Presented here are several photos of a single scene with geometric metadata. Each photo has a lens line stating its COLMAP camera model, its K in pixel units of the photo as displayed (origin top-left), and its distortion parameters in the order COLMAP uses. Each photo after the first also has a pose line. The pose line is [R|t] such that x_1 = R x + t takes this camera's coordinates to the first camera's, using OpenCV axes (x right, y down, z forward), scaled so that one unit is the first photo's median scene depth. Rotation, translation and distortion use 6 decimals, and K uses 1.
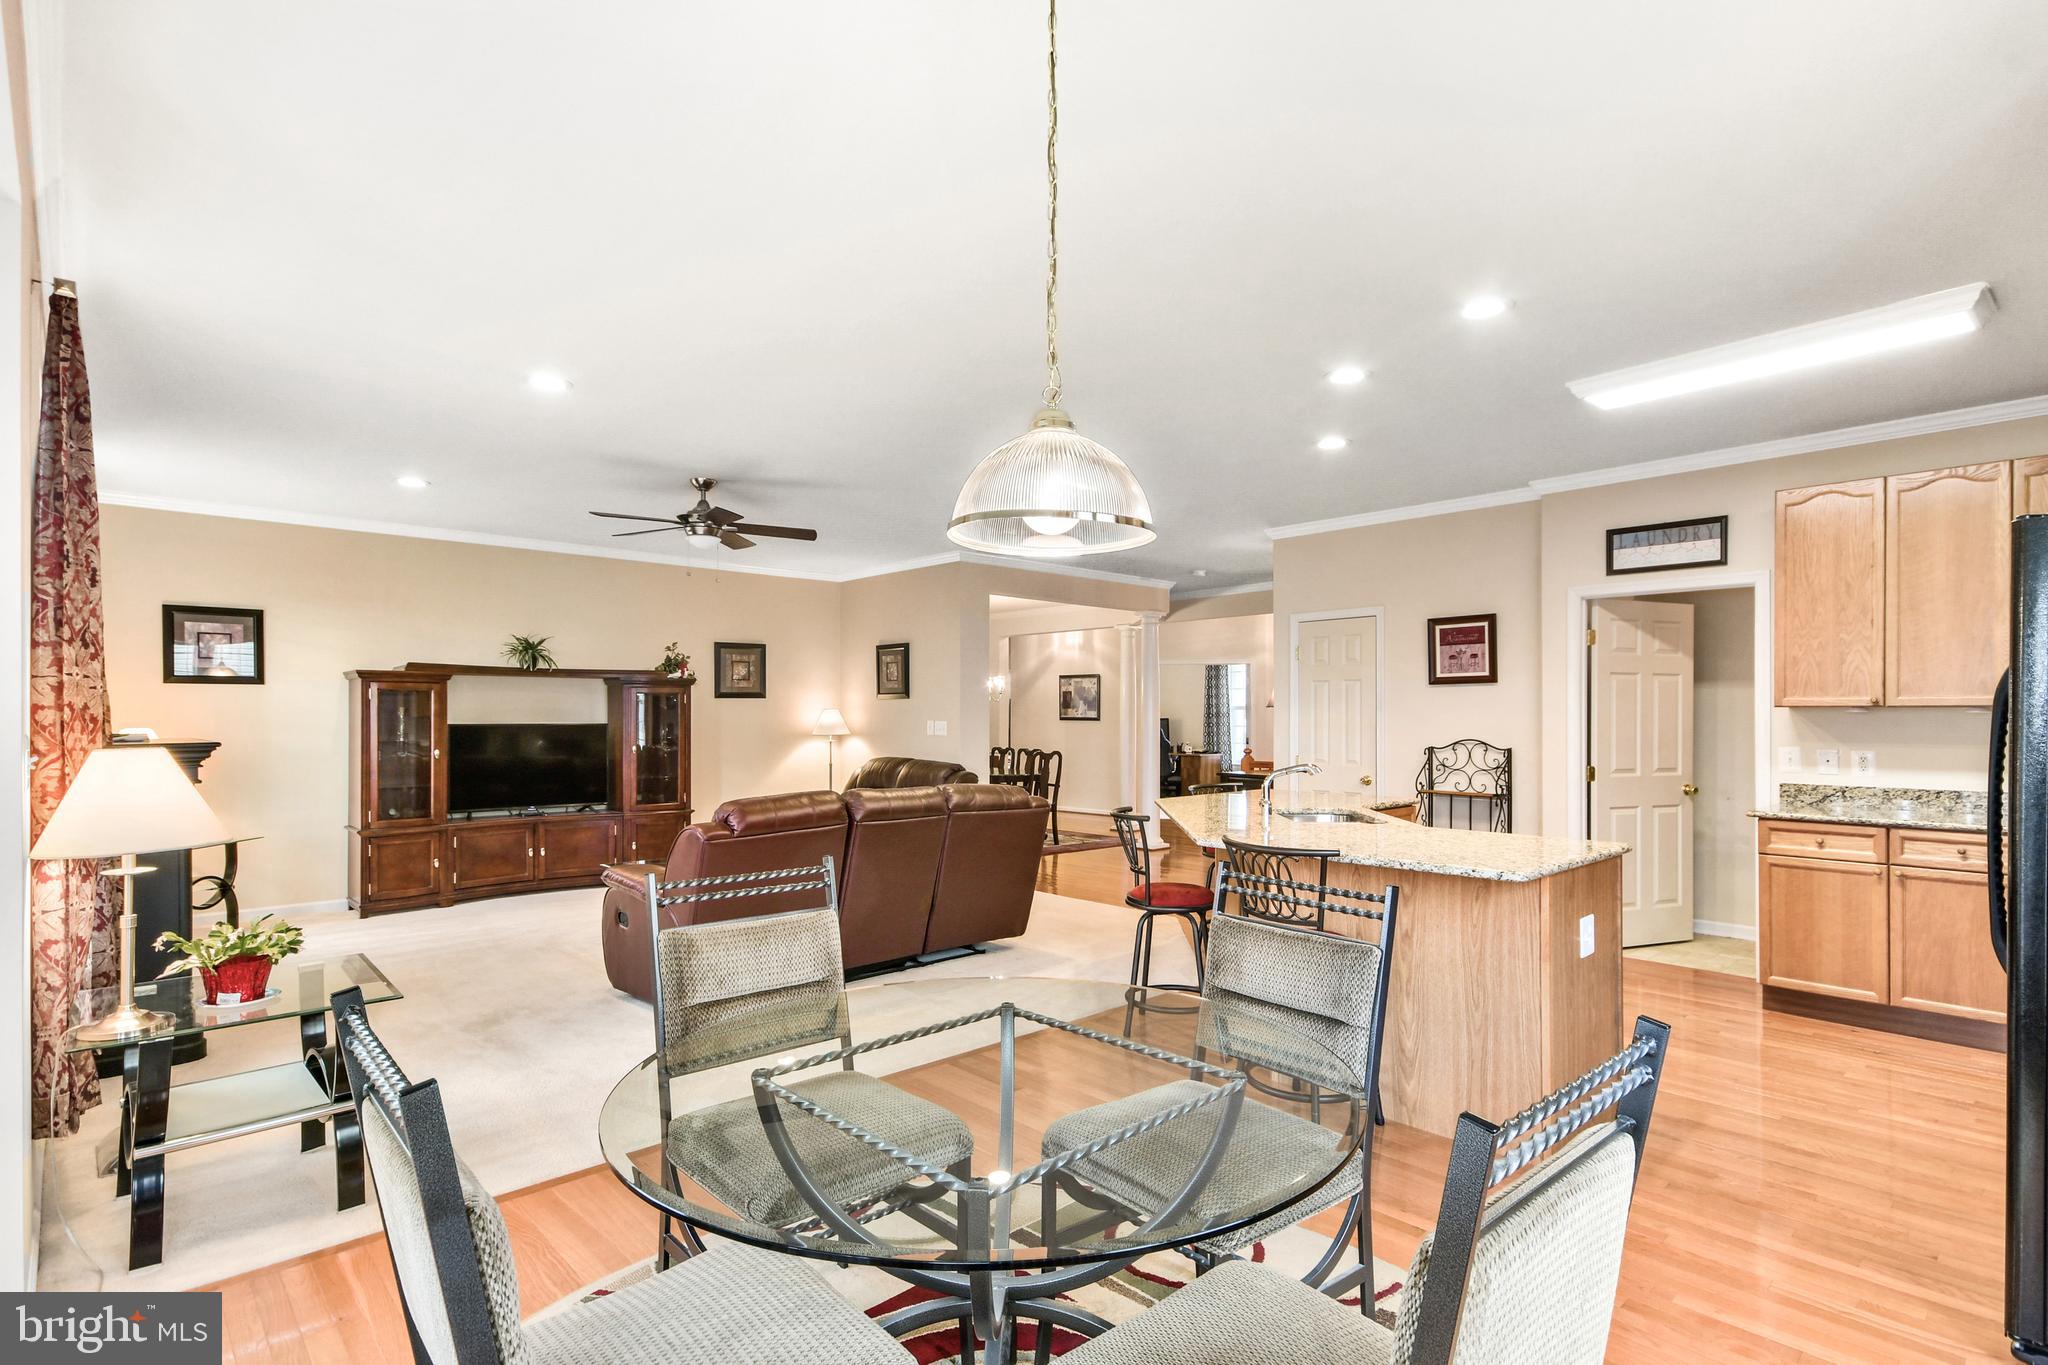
lens RADIAL K [[1010.1, 0, 1019.2], [0, 1010.1, 718.3], [0, 0, 1]] dist [0.037201, -0.003587]
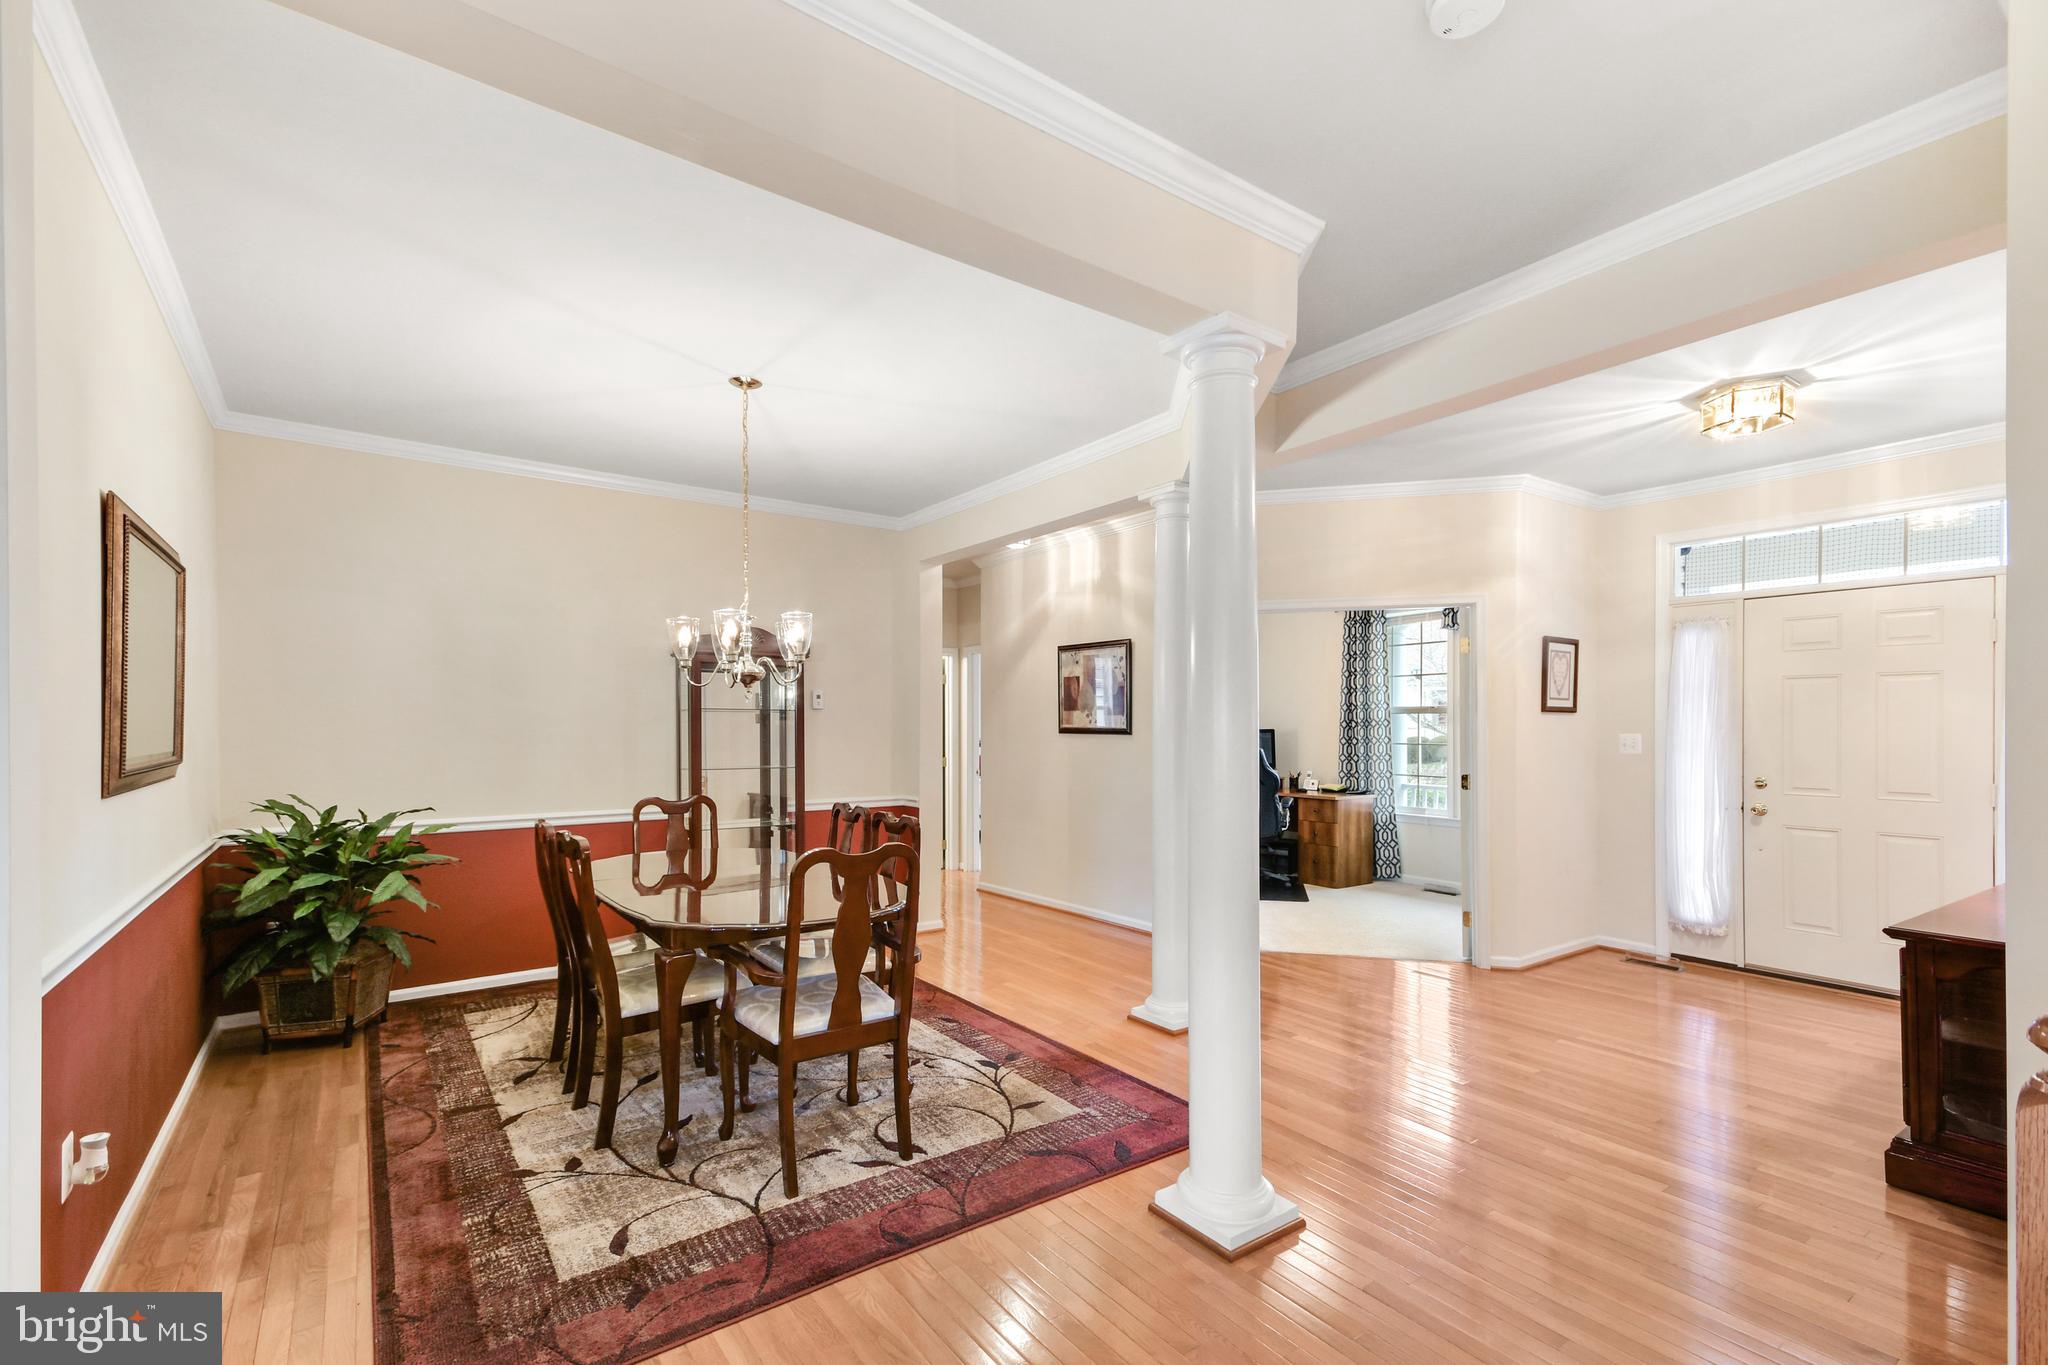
lens RADIAL K [[912.1, 0, 1018.4], [0, 912.1, 722.3], [0, 0, 1]] dist [0.015872, 0.000570]
pose [[0.992409, 0.002233, -0.122959, 0.186766], [-0.002523, 0.999994, -0.002205, -0.006307], [0.122953, 0.002498, 0.992409, 1.300150]]
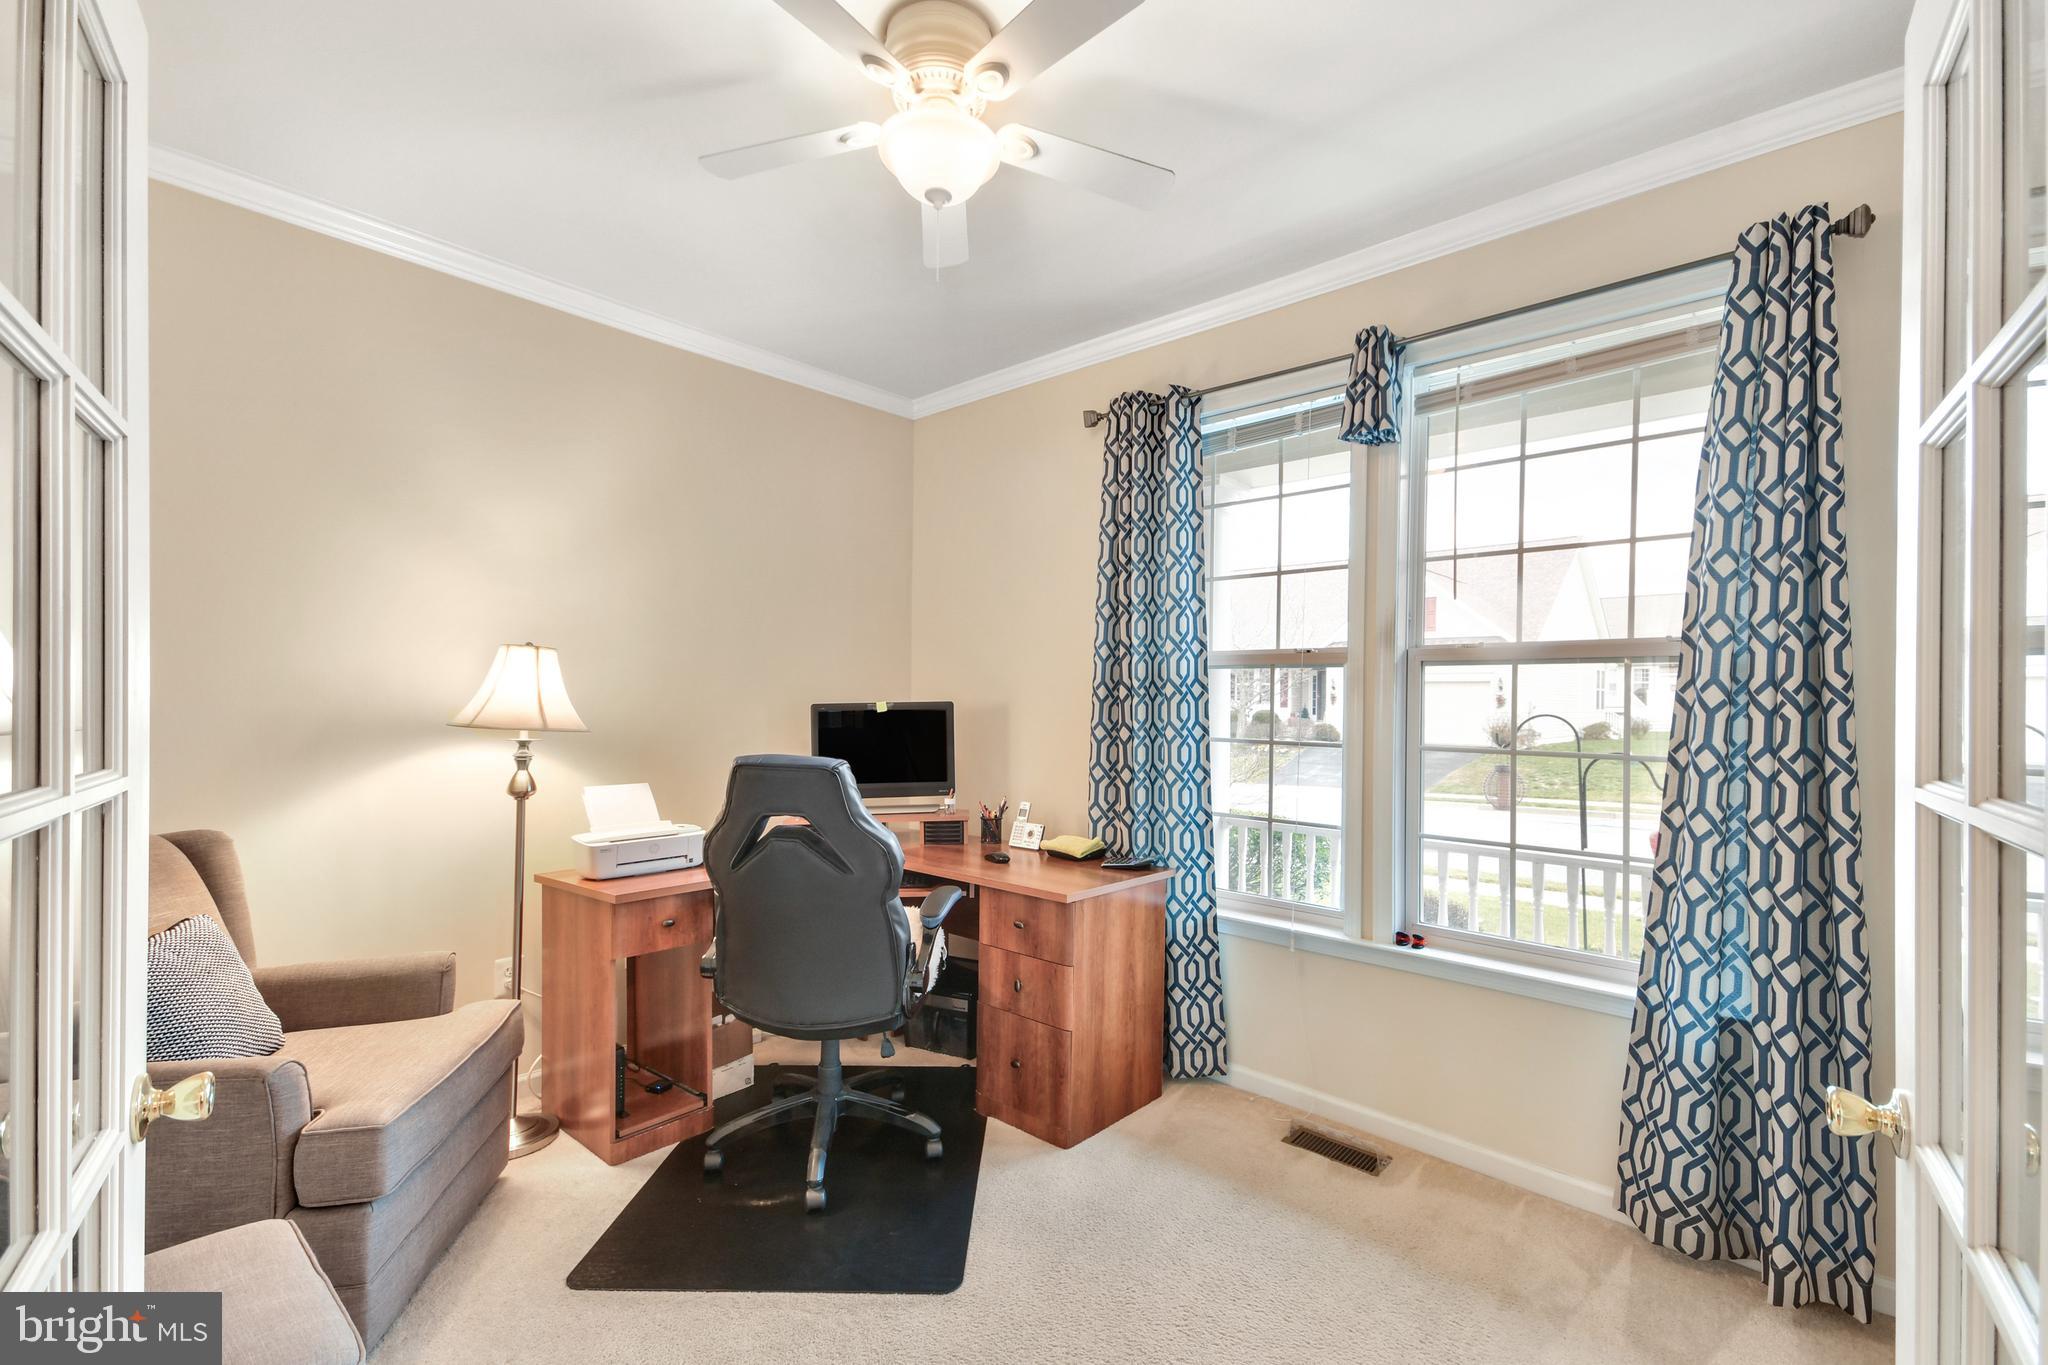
lens RADIAL K [[912.1, 0, 1035.2], [0, 912.1, 693.6], [0, 0, 1]] dist [0.015872, 0.000570]
pose [[0.994497, 0.013658, 0.103872, 0.400677], [-0.013742, 0.999906, 0.000099, -0.006183], [-0.103861, -0.001526, 0.994591, 2.152396]]
